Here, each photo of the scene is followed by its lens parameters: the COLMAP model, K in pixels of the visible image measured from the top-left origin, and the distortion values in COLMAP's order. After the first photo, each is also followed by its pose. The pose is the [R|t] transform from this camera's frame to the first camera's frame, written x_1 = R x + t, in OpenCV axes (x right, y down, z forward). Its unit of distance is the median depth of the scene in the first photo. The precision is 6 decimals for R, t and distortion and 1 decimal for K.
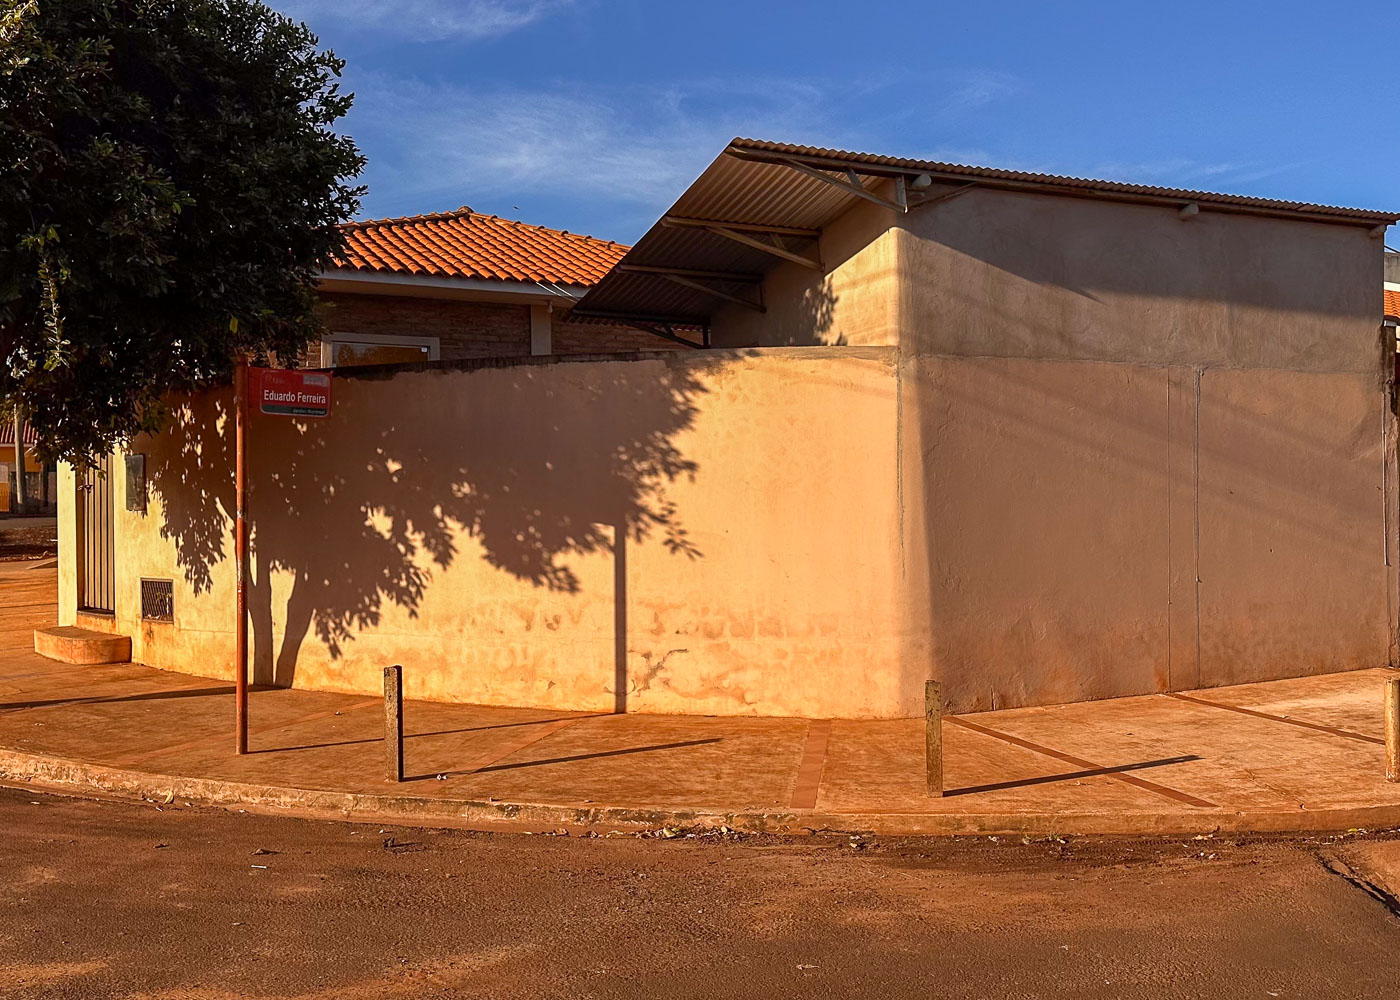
lens RADIAL K [[1224.2, 0, 700.0], [0, 1224.2, 500.0], [0, 0, 1]] dist [0.128816, -0.234718]
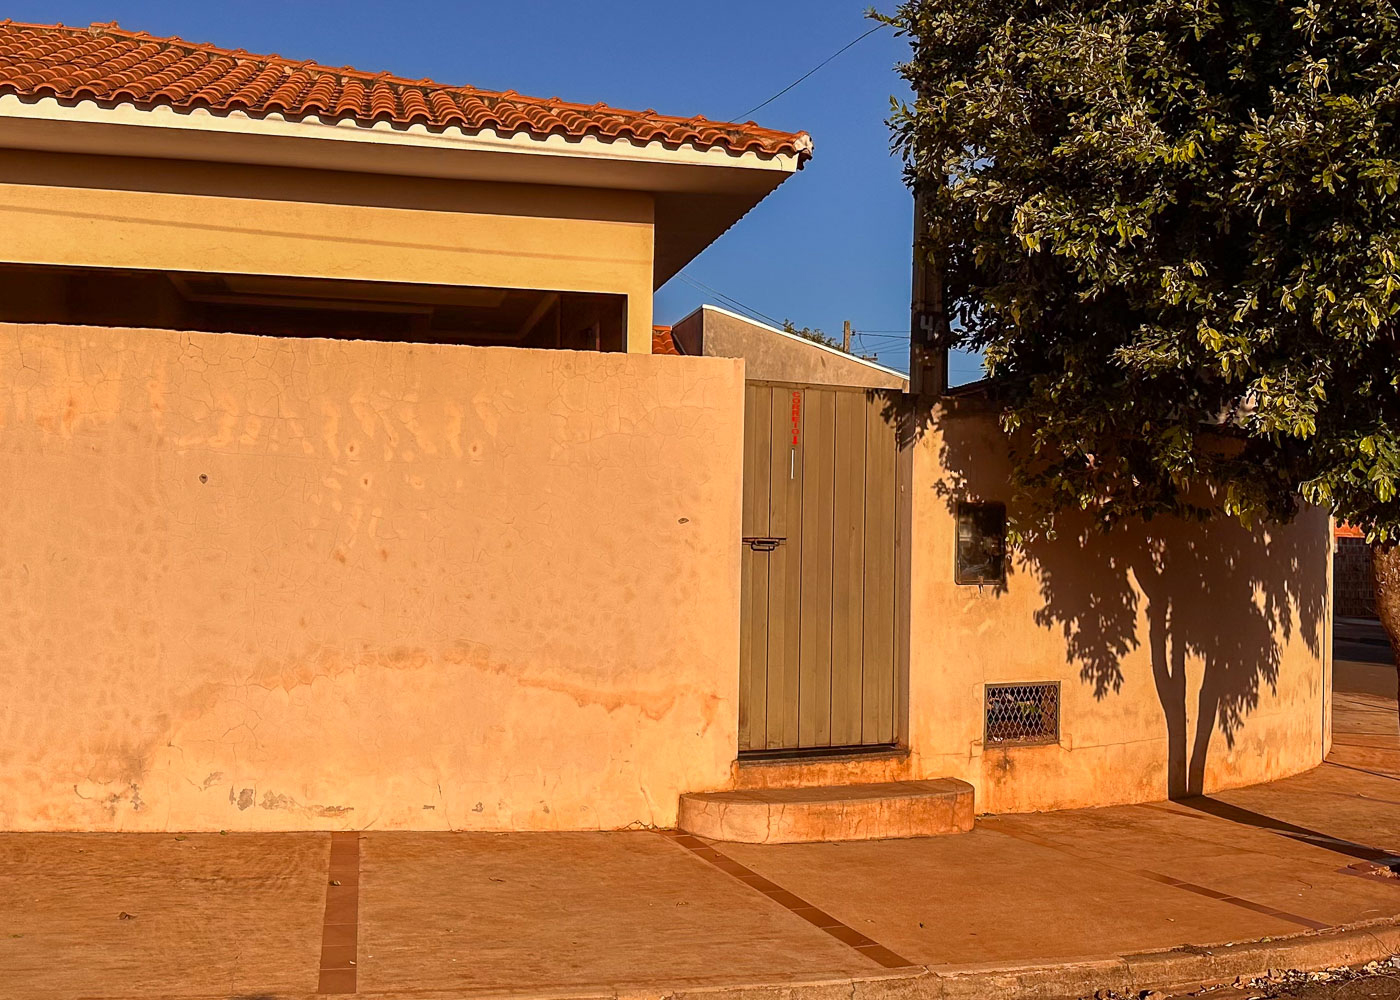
lens RADIAL K [[1589.0, 0, 700.0], [0, 1589.0, 500.0], [0, 0, 1]] dist [0.228236, -0.621515]
pose [[0.244881, 0.033812, 0.968963, -1.610042], [-0.030777, 0.999159, -0.027087, -0.010254], [-0.969065, -0.023189, 0.245716, 1.140943]]
